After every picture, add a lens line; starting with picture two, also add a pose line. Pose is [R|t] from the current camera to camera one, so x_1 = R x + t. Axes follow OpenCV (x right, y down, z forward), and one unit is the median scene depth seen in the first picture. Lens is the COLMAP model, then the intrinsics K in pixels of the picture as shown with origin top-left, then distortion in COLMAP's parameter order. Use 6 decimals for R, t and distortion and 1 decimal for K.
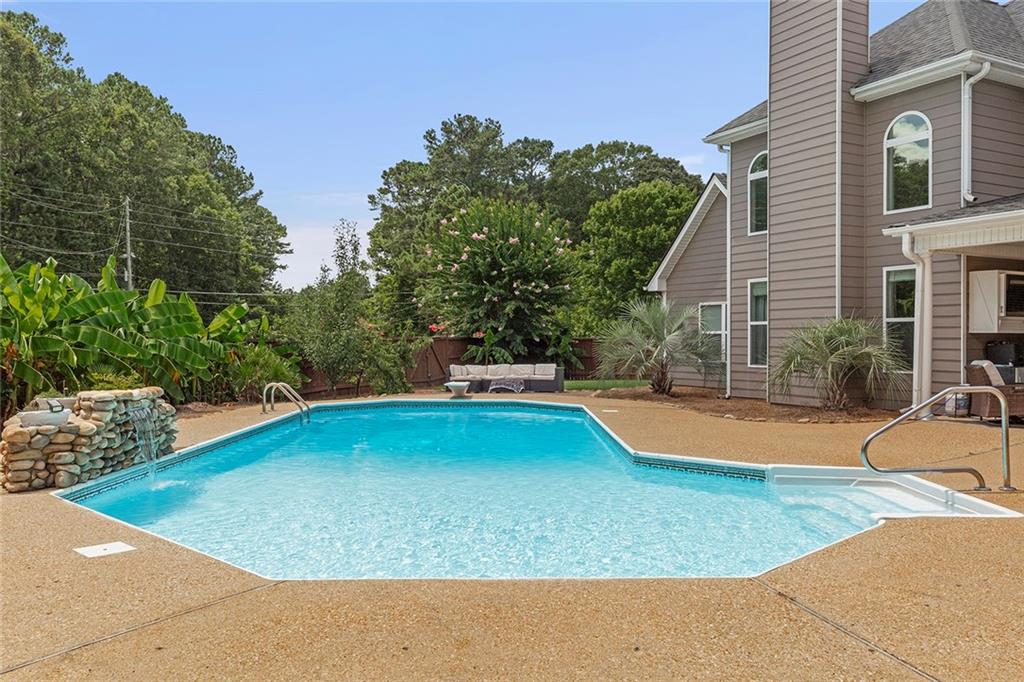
lens RADIAL K [[826.0, 0, 514.7], [0, 826.0, 351.2], [0, 0, 1]] dist [0.001896, -0.001283]
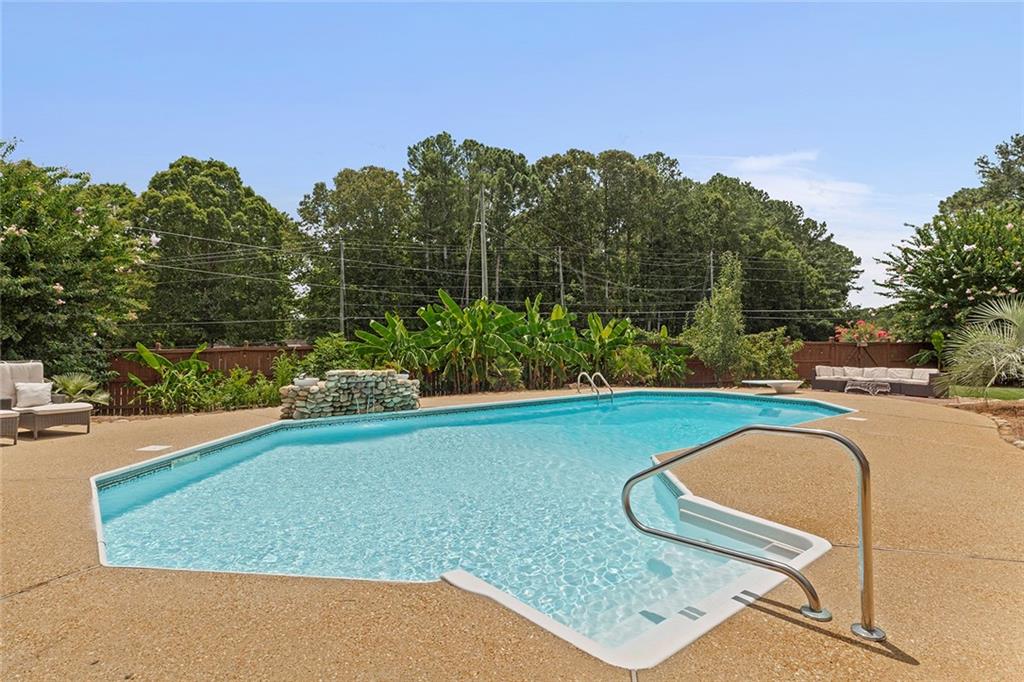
lens RADIAL K [[536.9, 0, 504.1], [0, 536.9, 342.5], [0, 0, 1]] dist [-0.005368, 0.001190]
pose [[0.622637, 0.003312, -0.782504, 0.120828], [-0.015696, 0.999843, -0.008257, -0.001477], [0.782353, 0.017423, 0.622591, 0.102685]]
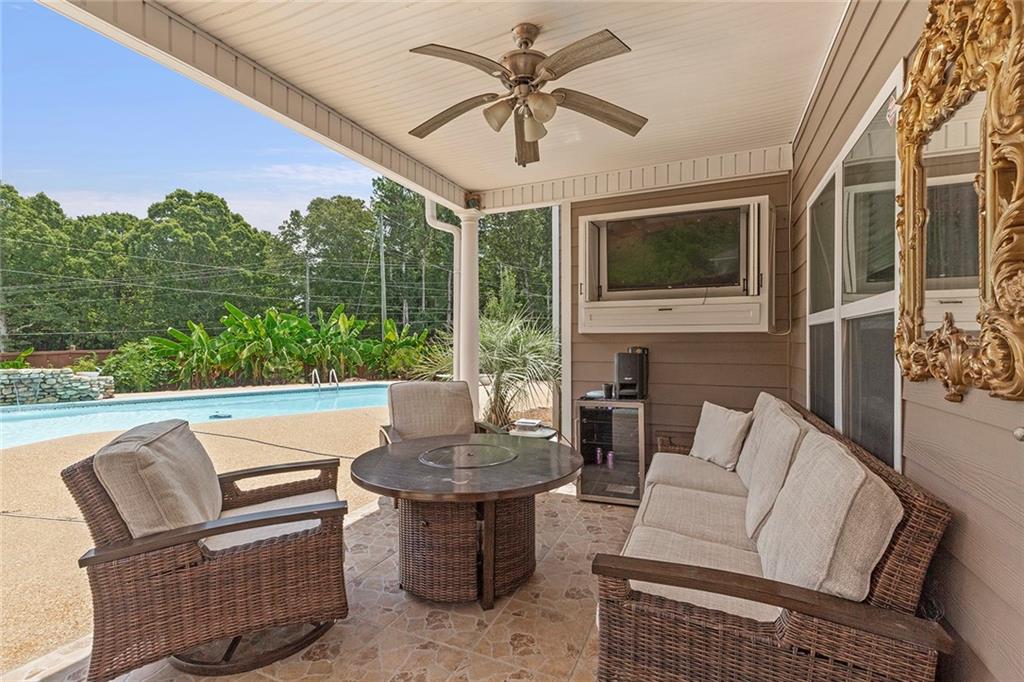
lens RADIAL K [[458.7, 0, 512.9], [0, 458.7, 341.7], [0, 0, 1]] dist [-0.000474, -0.000465]
pose [[0.618617, -0.004261, -0.785681, 0.249602], [-0.006547, 0.999923, -0.010579, -0.004241], [0.785665, 0.011688, 0.618542, 0.241406]]
